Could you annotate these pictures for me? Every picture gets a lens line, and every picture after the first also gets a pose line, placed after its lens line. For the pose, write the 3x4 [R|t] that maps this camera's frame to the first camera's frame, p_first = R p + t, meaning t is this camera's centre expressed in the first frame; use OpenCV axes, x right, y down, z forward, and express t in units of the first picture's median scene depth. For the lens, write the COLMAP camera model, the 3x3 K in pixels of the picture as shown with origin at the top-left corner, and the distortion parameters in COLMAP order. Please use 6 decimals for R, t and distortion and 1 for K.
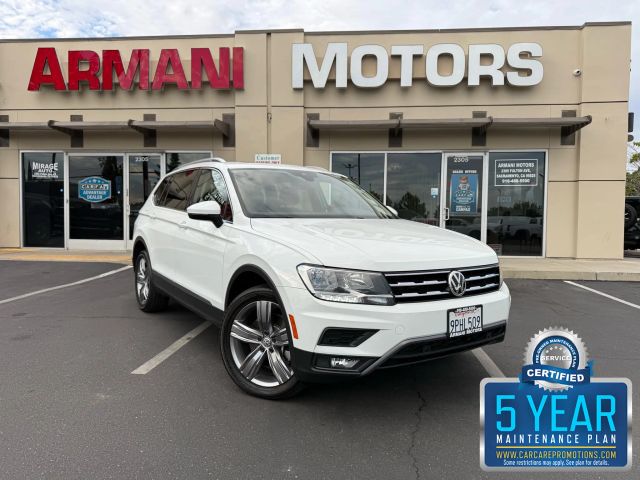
lens RADIAL K [[461.4, 0, 319.4], [0, 461.4, 238.8], [0, 0, 1]] dist [-0.001115, -0.002292]
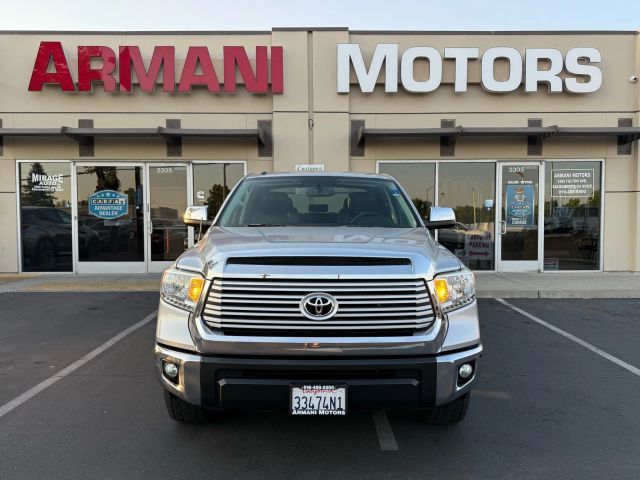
lens RADIAL K [[498.0, 0, 321.7], [0, 498.0, 240.9], [0, 0, 1]] dist [0.007403, -0.013305]
pose [[0.995425, -0.017874, 0.093861, -0.186742], [0.017844, 0.999840, 0.001161, -0.033875], [-0.093867, 0.000520, 0.995585, 0.022211]]
